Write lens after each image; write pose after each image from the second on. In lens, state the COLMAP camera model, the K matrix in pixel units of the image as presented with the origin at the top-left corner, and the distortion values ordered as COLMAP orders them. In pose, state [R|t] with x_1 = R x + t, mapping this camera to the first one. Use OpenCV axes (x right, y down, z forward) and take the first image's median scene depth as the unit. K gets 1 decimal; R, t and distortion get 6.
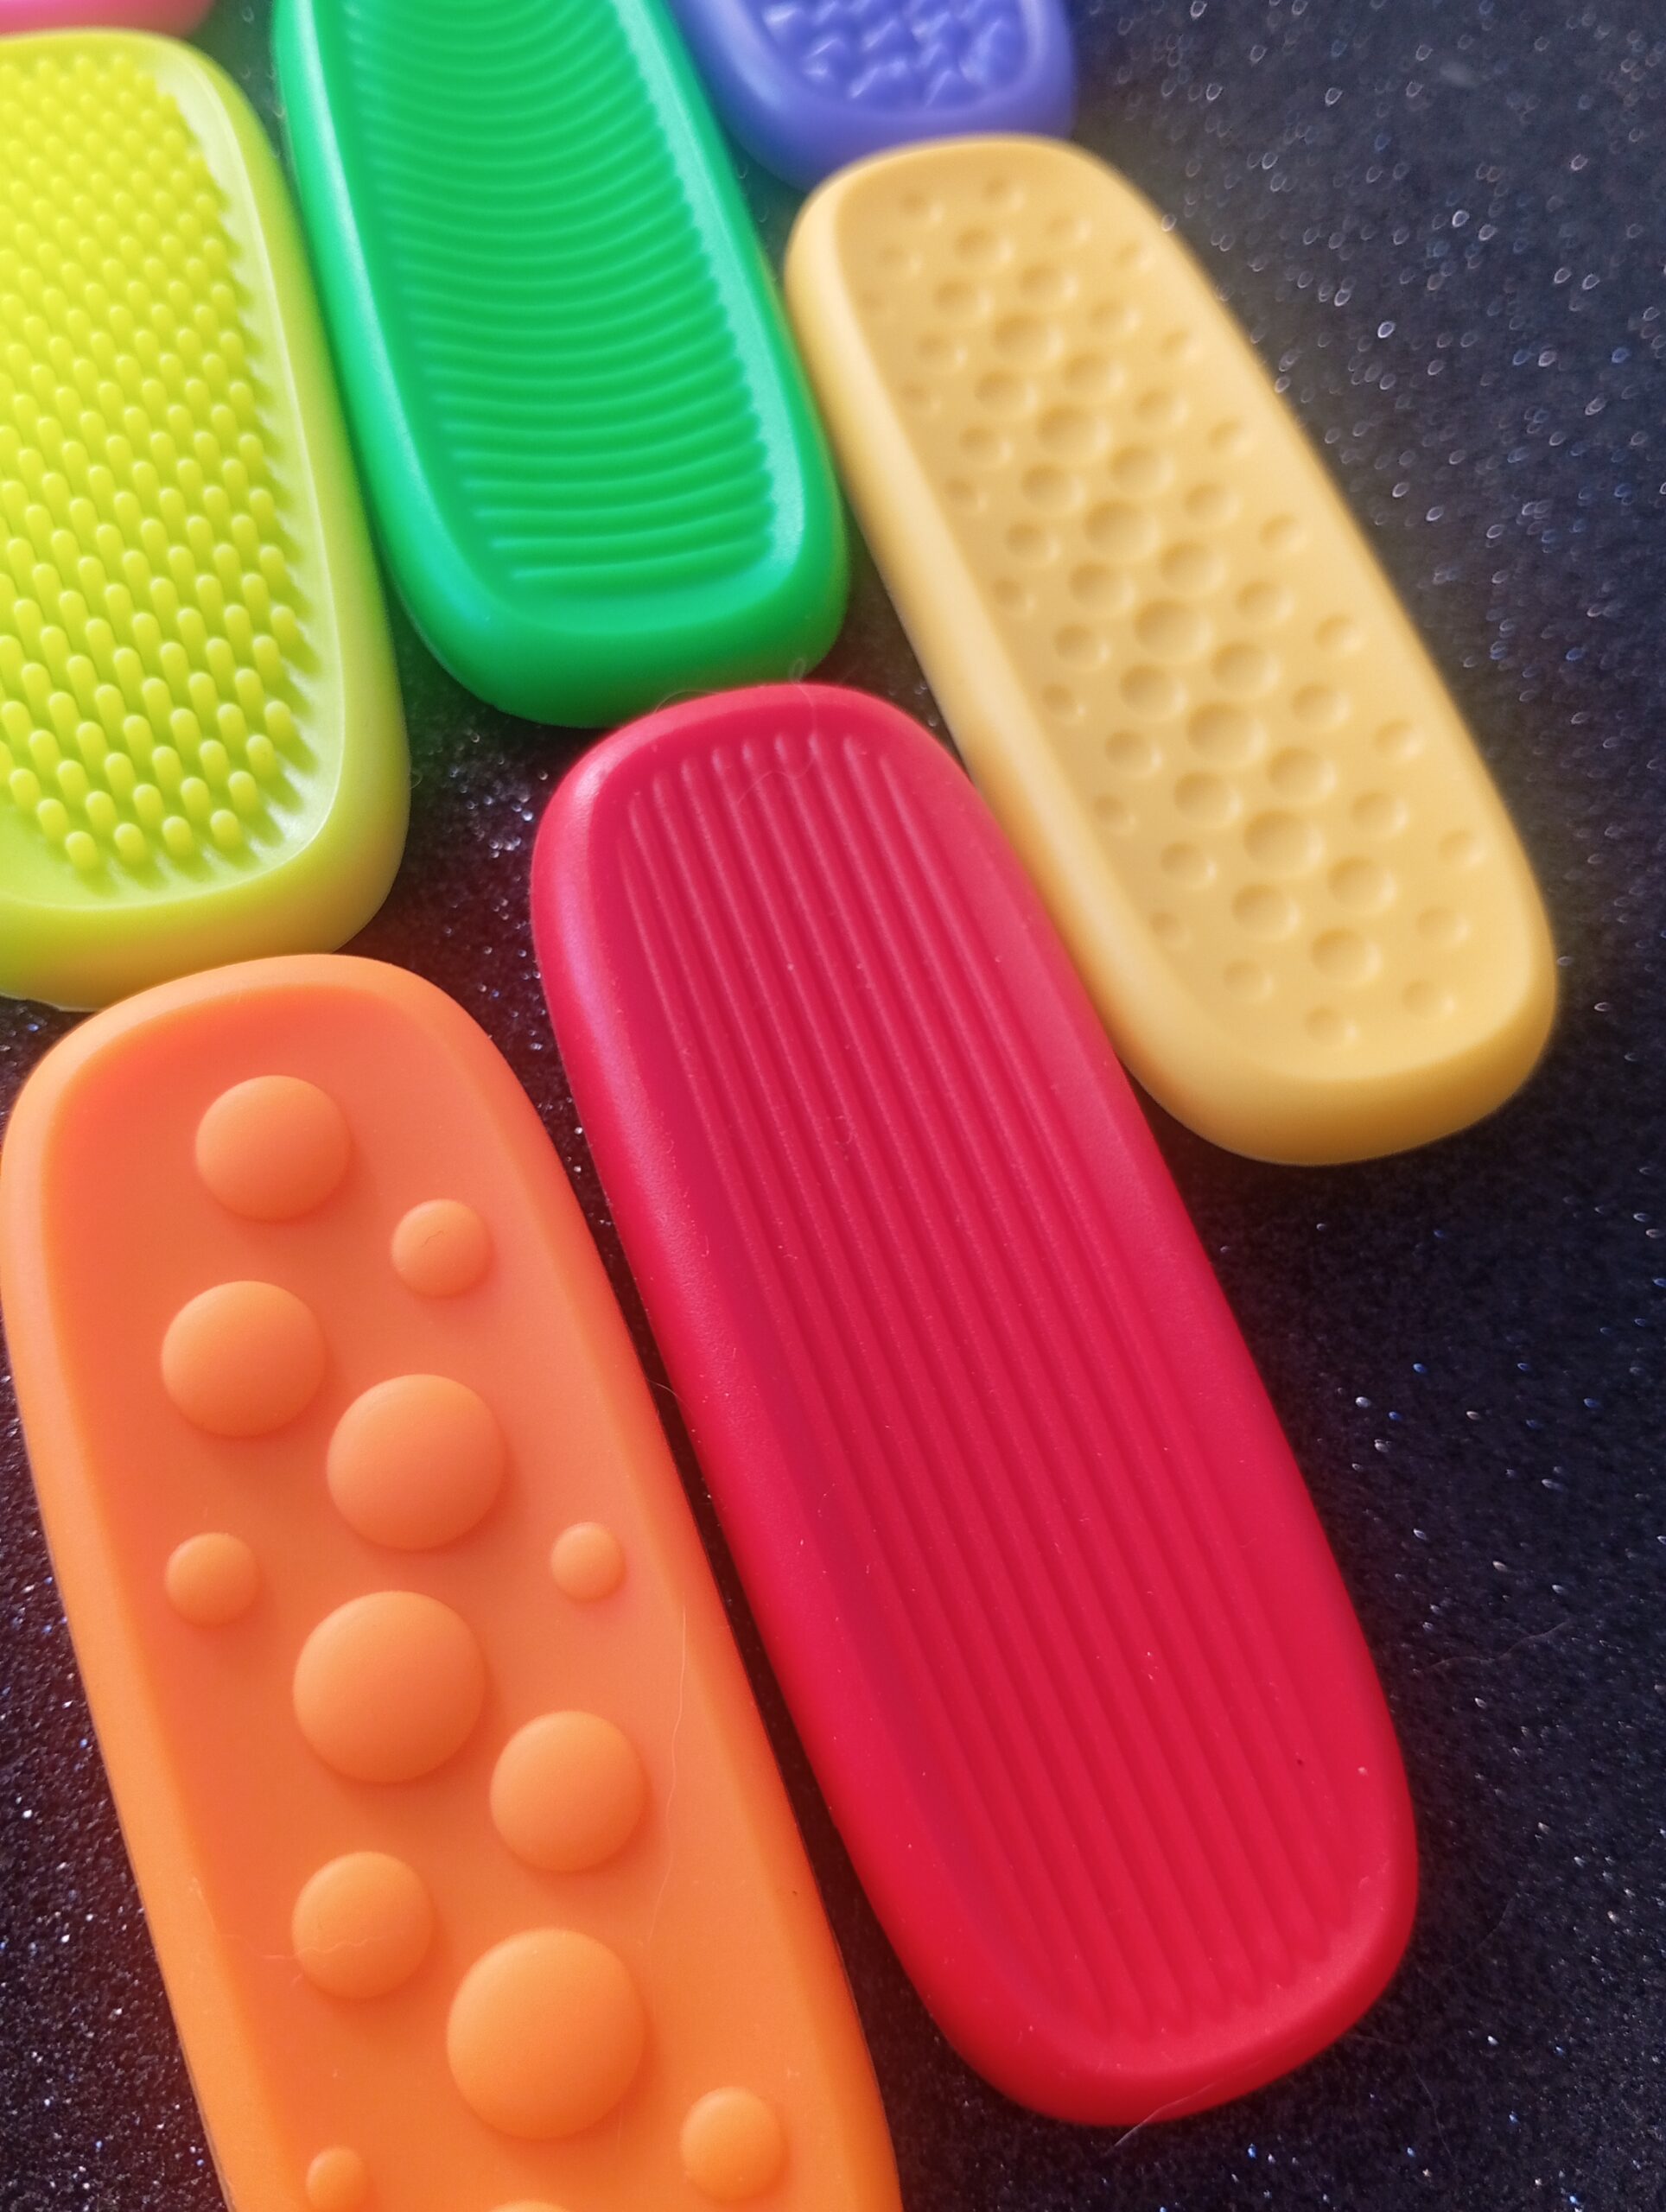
lens RADIAL K [[1831.0, 0, 848.6], [0, 1831.0, 1104.9], [0, 0, 1]] dist [0.005538, -0.051951]
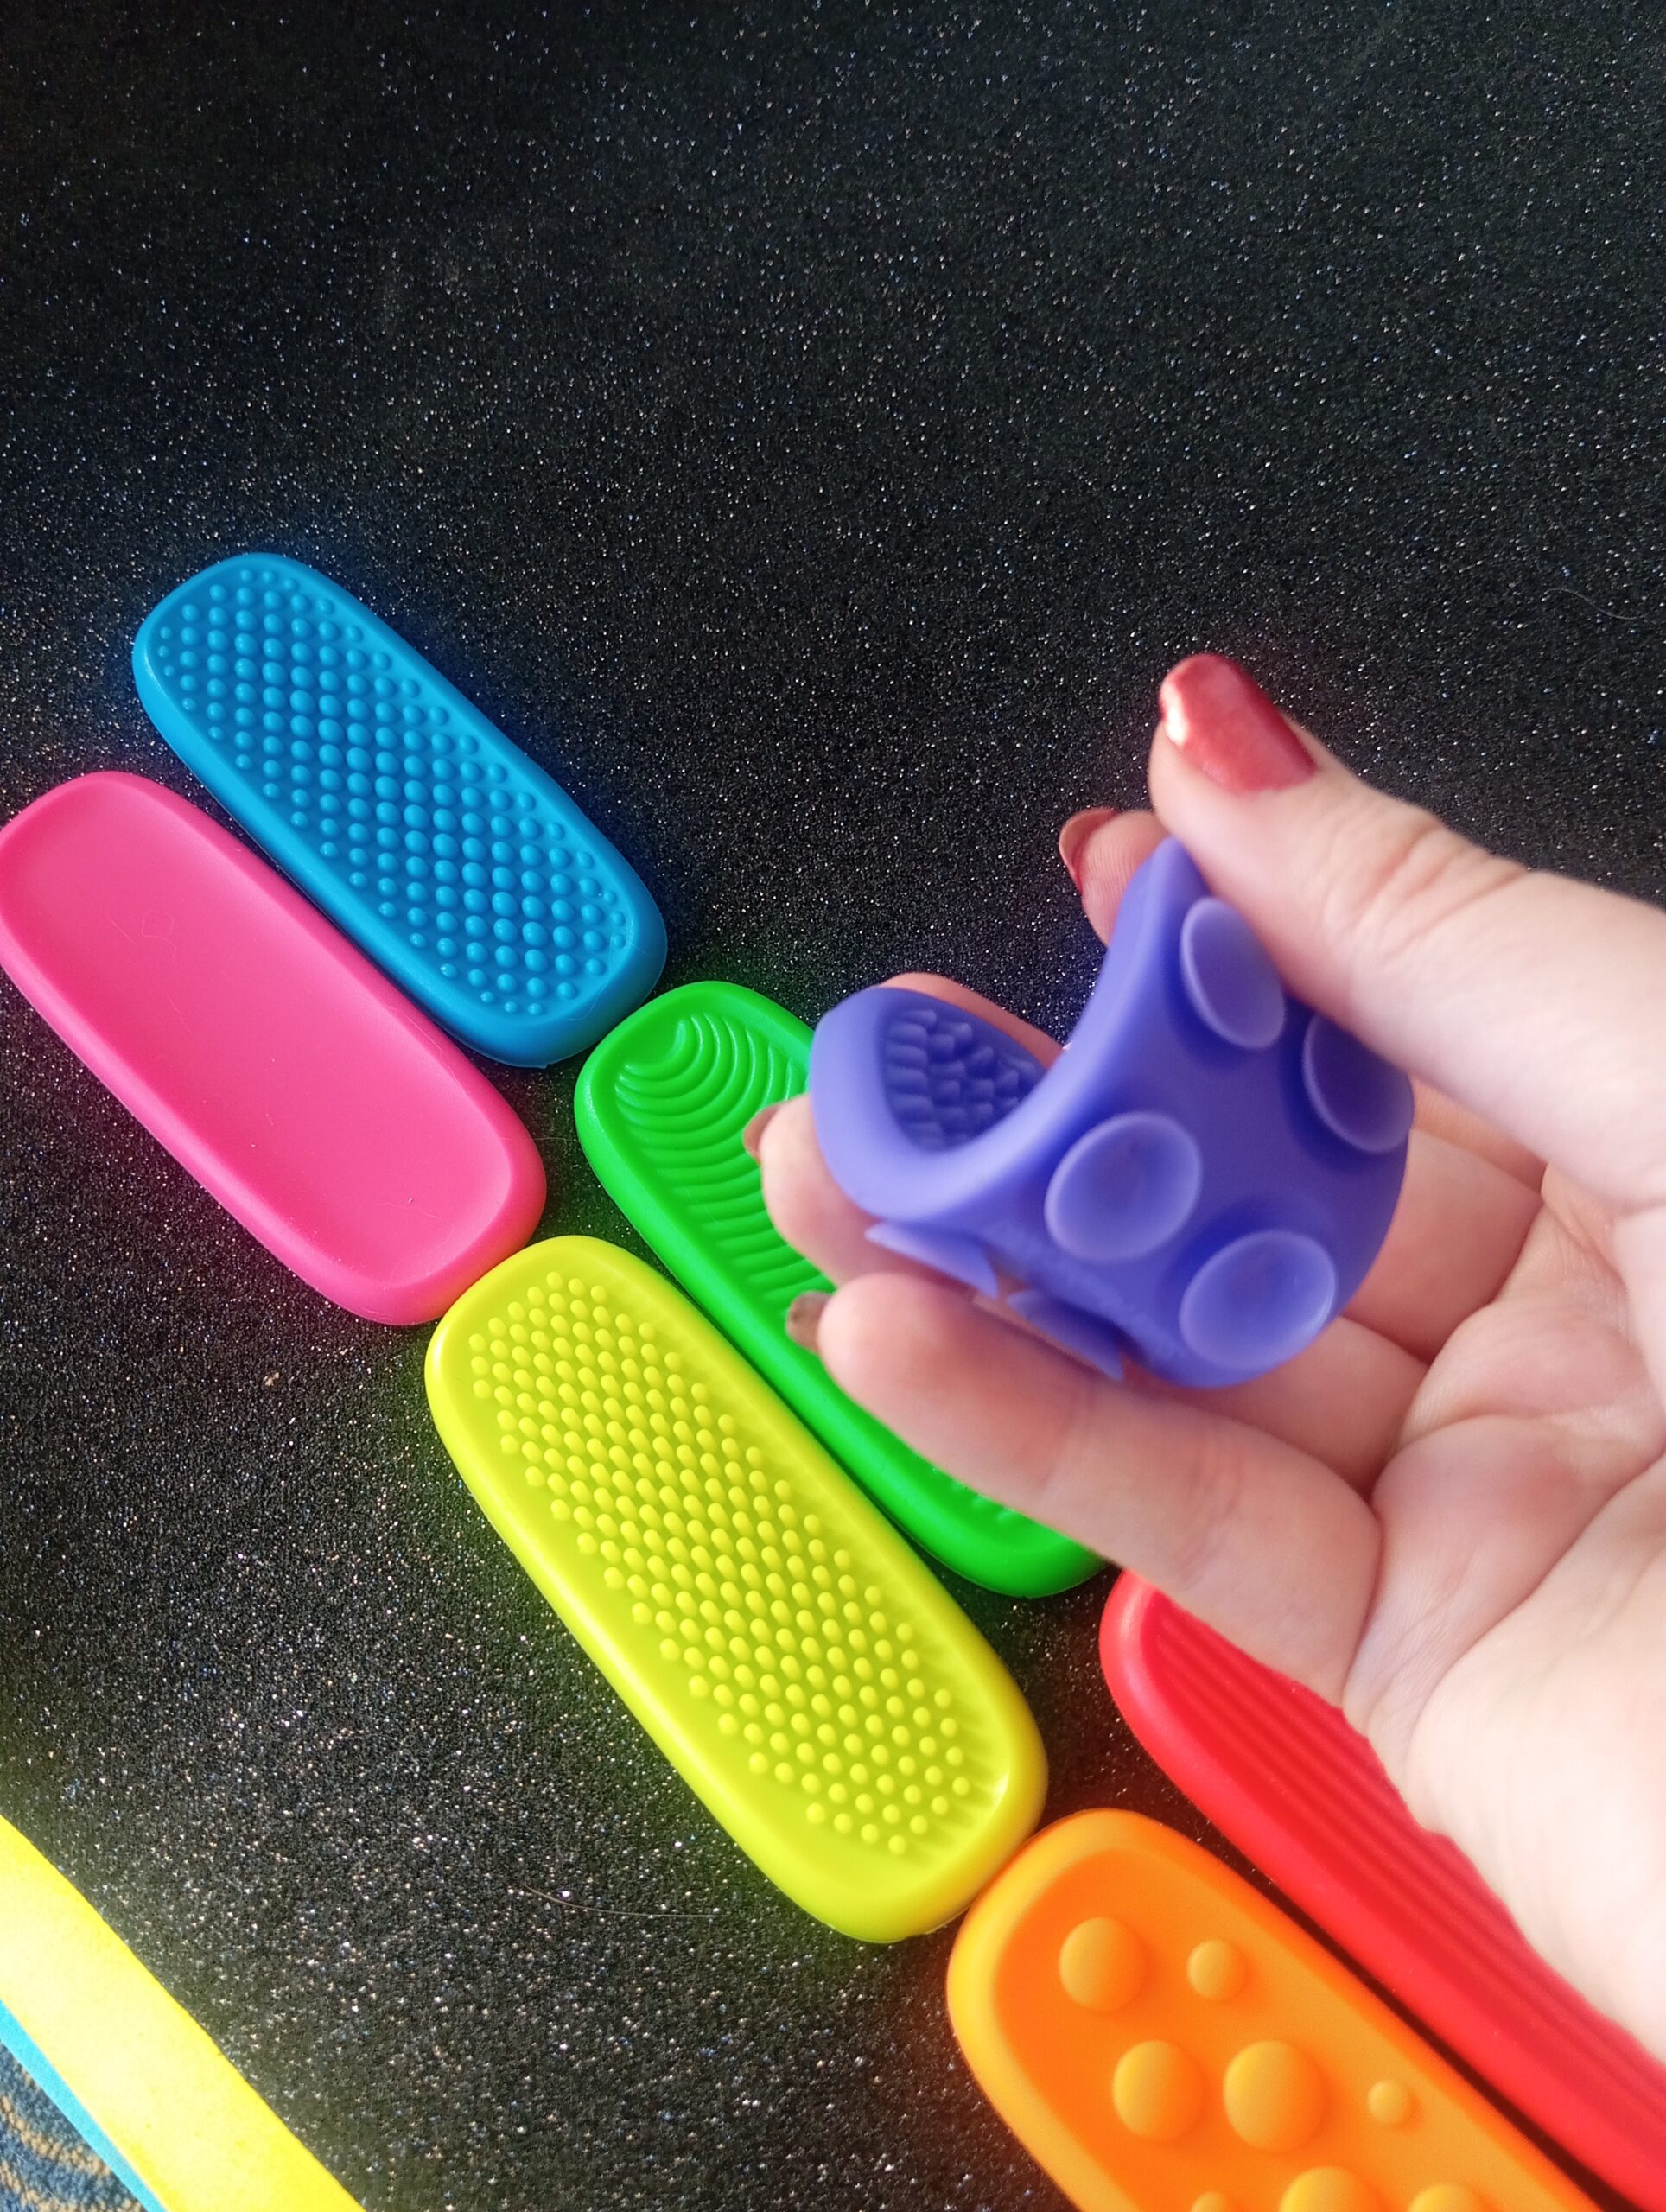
lens RADIAL K [[1831.0, 0, 848.6], [0, 1831.0, 1104.9], [0, 0, 1]] dist [0.005538, -0.051951]
pose [[0.884160, -0.466629, -0.022791, -0.102851], [0.465925, 0.884306, -0.030280, -0.681061], [0.034283, 0.016153, 0.999282, -0.657812]]
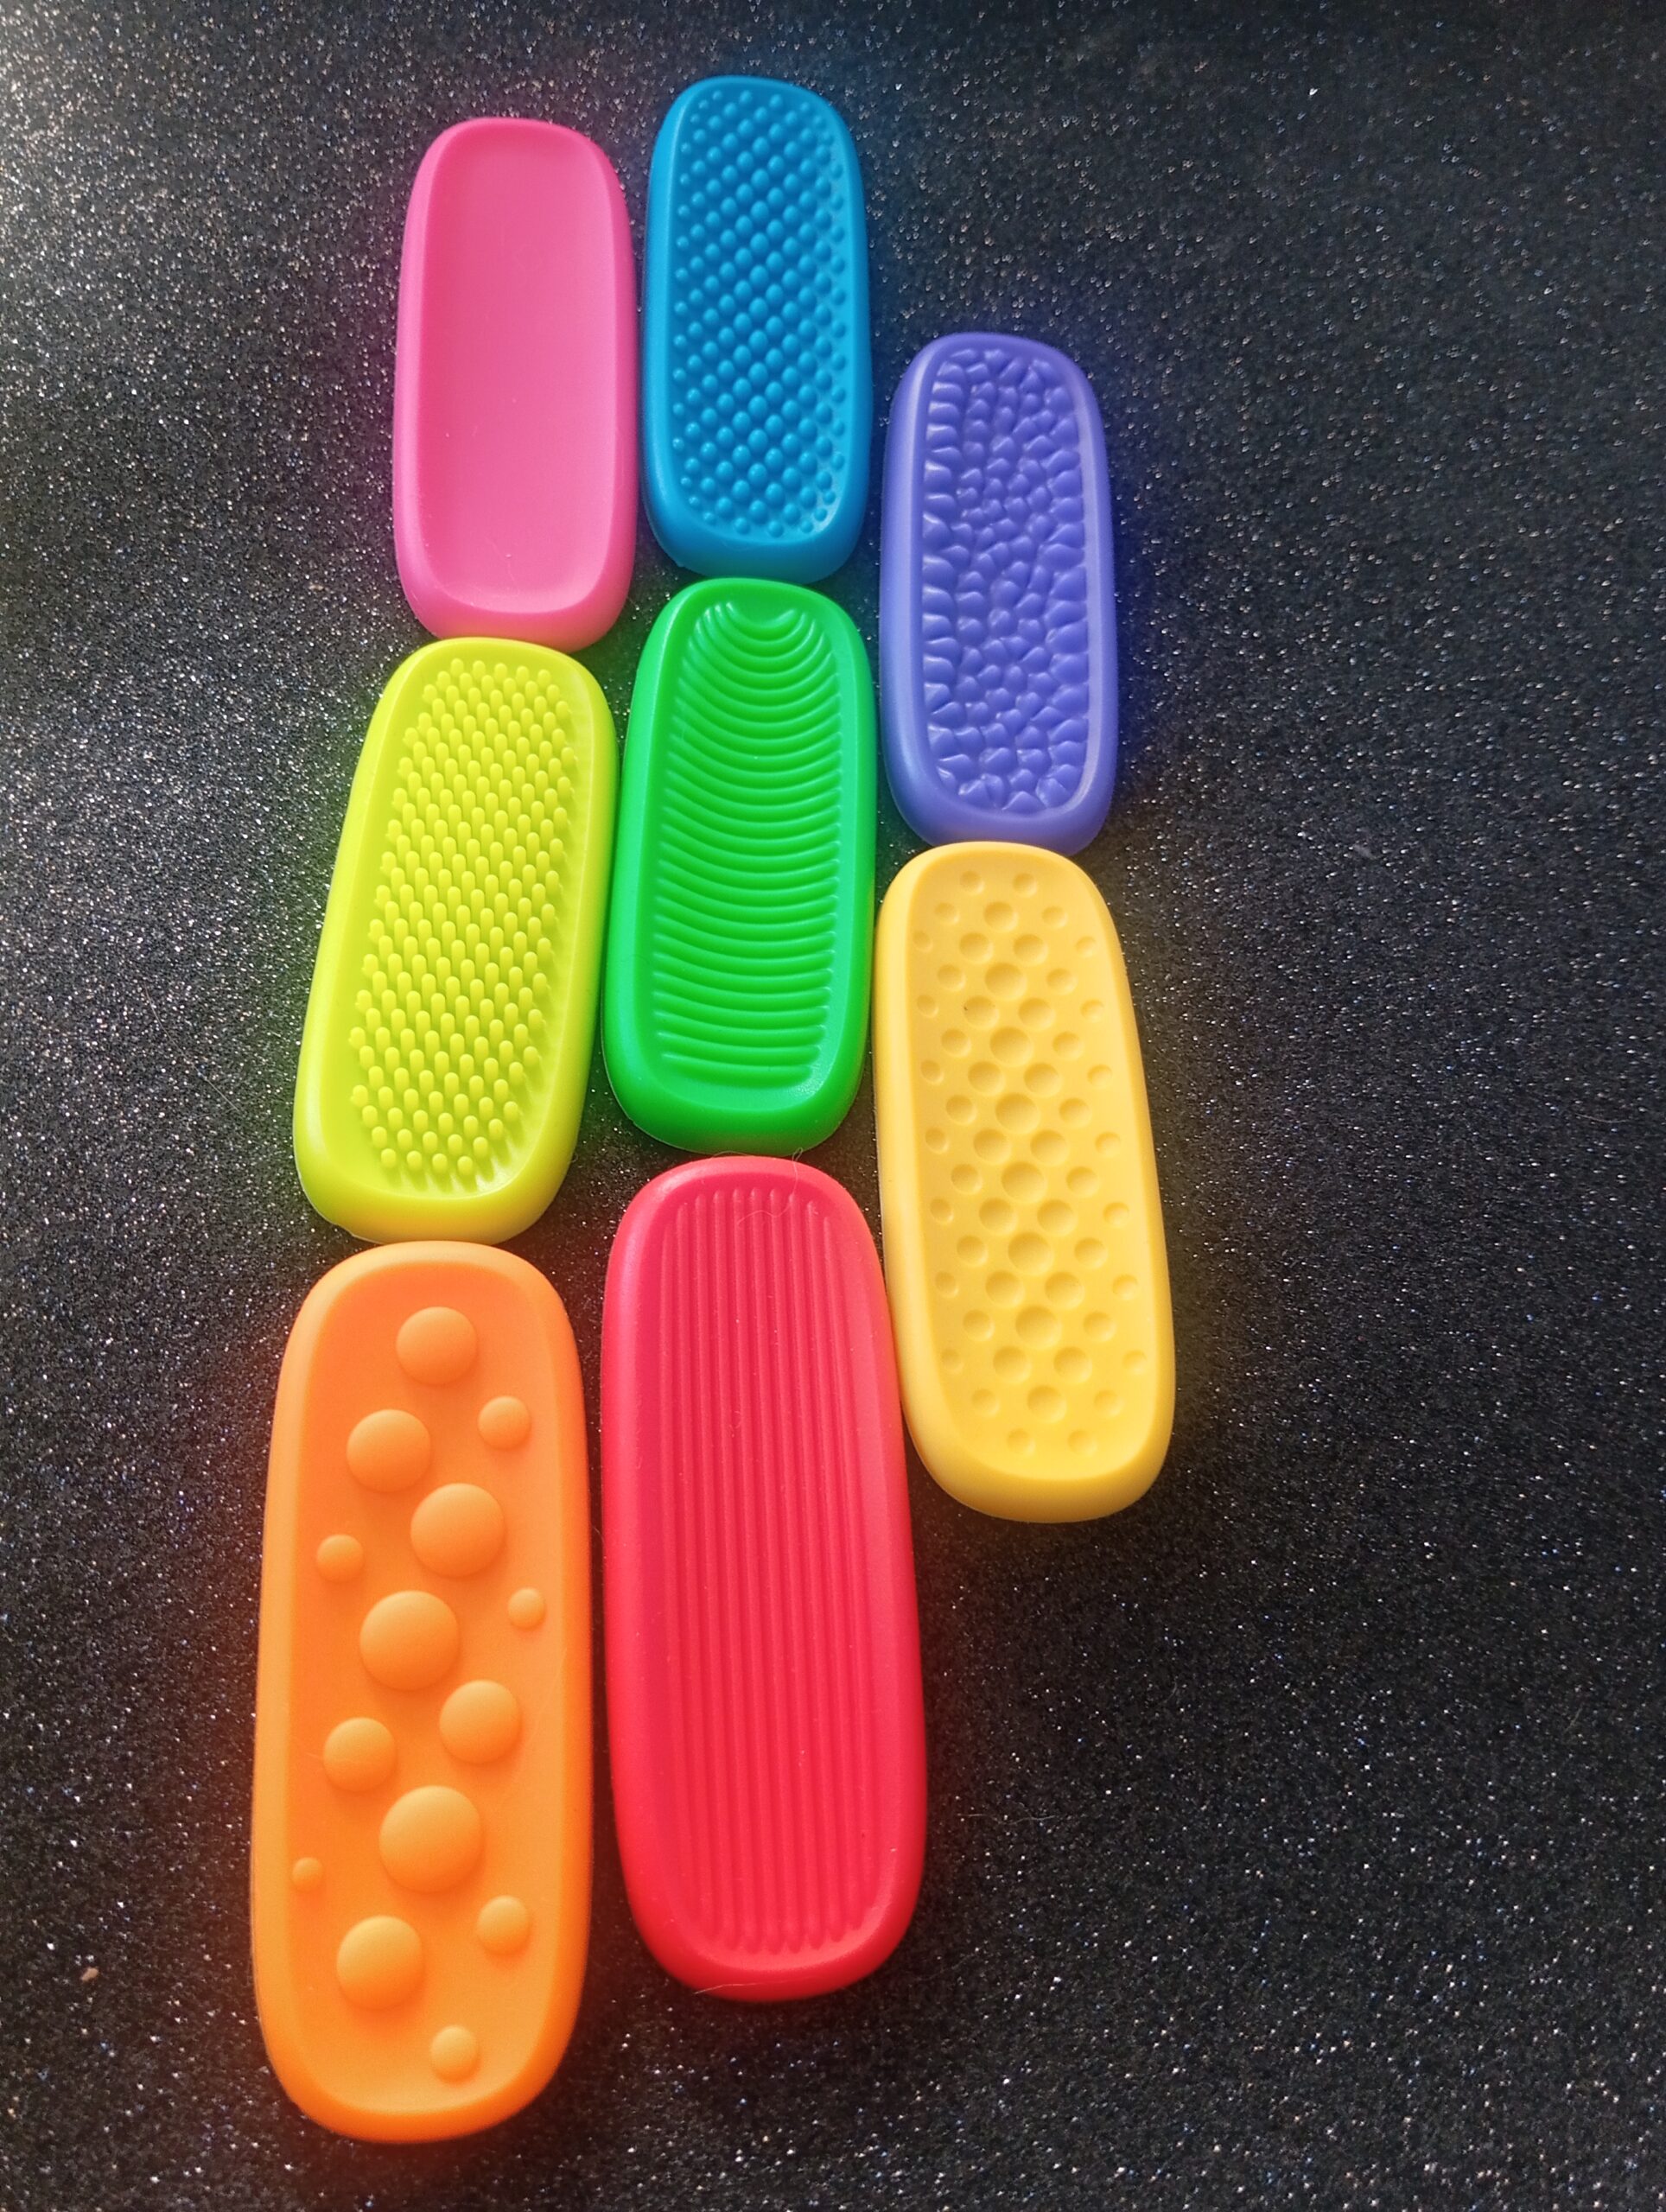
lens RADIAL K [[1831.0, 0, 848.6], [0, 1831.0, 1104.9], [0, 0, 1]] dist [0.005538, -0.051951]
pose [[0.955002, 0.267077, -0.129001, 0.248326], [-0.277669, 0.957952, -0.072310, -0.180475], [0.104264, 0.104876, 0.989005, -0.787164]]
